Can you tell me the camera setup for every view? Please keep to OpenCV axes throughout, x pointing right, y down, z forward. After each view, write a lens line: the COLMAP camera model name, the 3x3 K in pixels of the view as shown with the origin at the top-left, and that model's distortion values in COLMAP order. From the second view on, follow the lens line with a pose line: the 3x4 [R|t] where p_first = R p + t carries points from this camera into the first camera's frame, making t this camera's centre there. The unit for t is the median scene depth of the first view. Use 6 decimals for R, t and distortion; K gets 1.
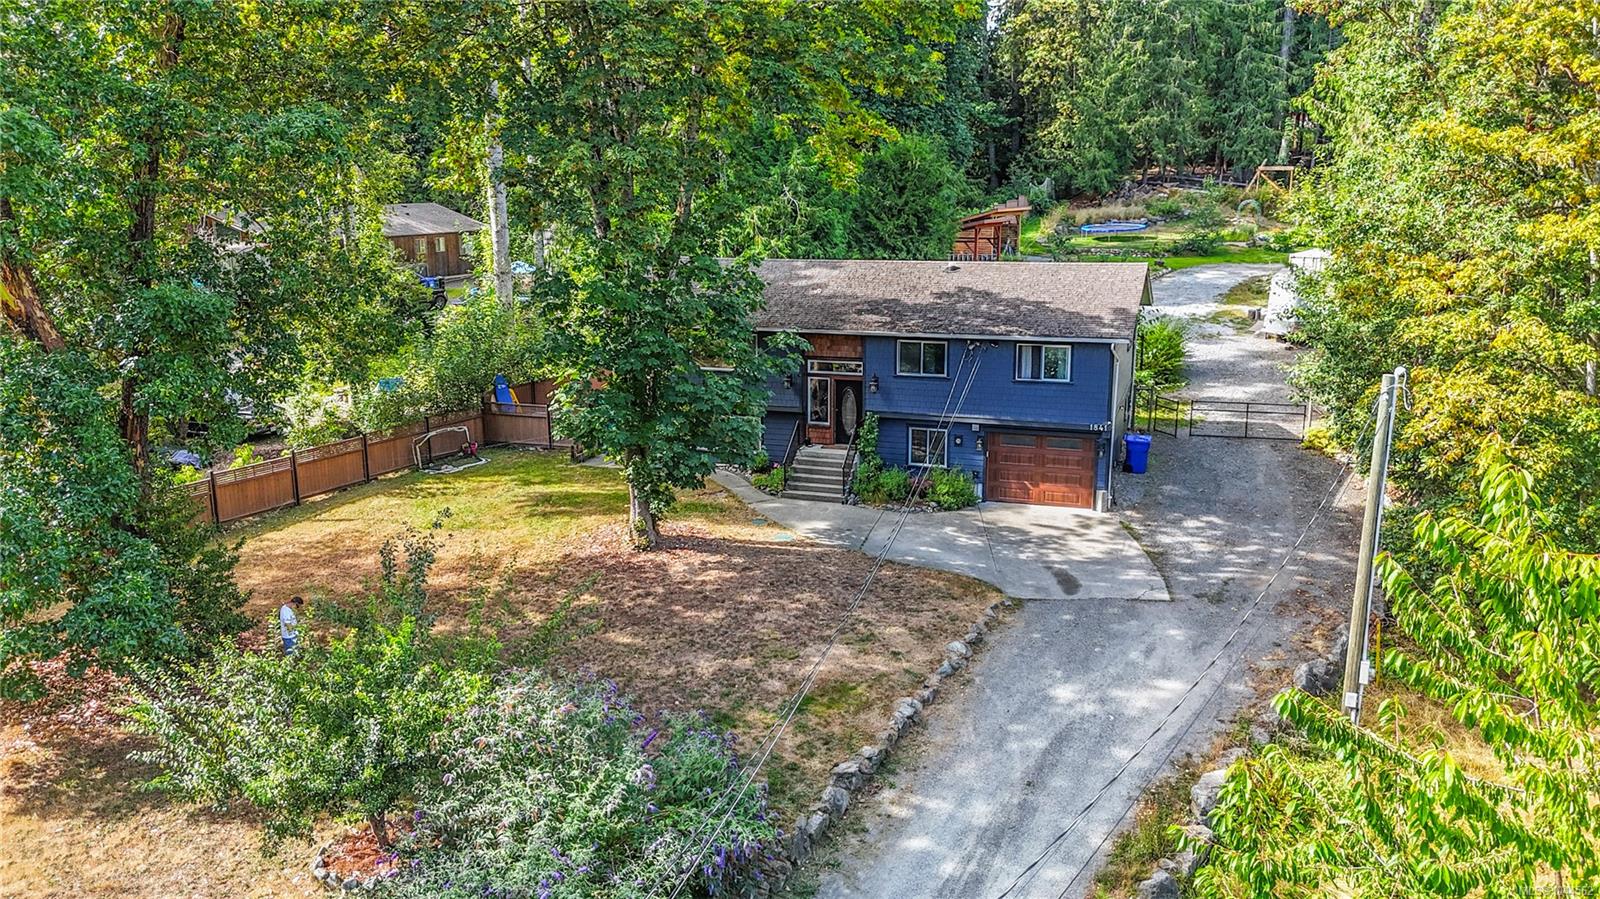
lens RADIAL K [[1177.4, 0, 787.5], [0, 1177.4, 451.2], [0, 0, 1]] dist [0.055799, -0.042282]
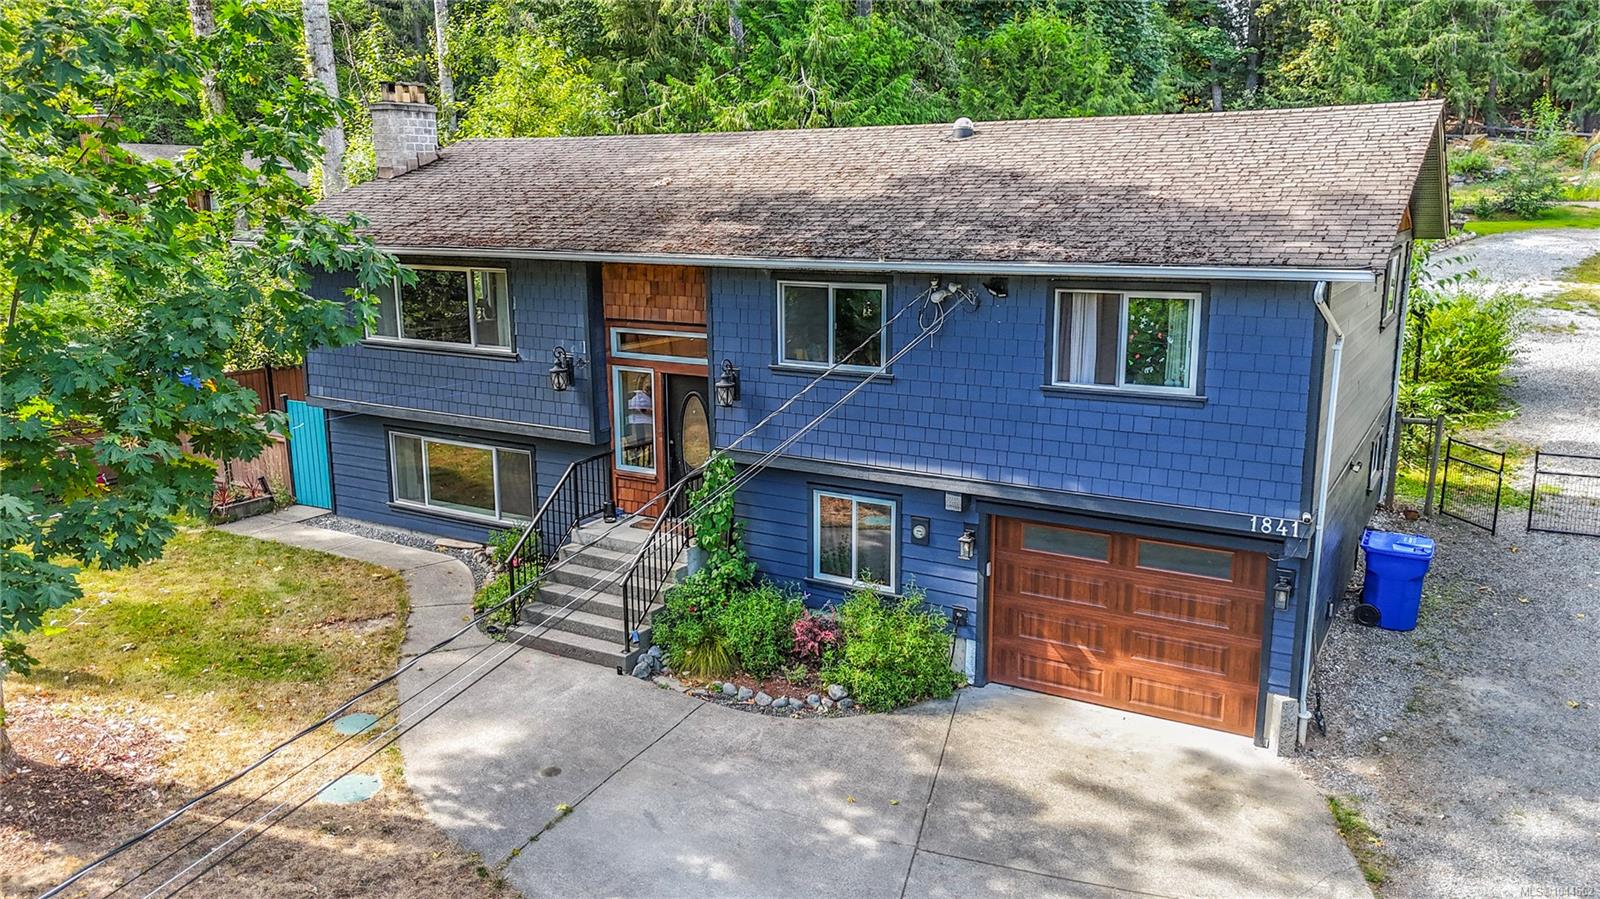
lens RADIAL K [[1177.4, 0, 802.8], [0, 1177.4, 450.8], [0, 0, 1]] dist [0.055799, -0.042282]
pose [[0.981770, 0.042219, -0.185323, 0.179737], [-0.044362, 0.998988, -0.007432, -0.031944], [0.184822, 0.015518, 0.982650, 0.591140]]
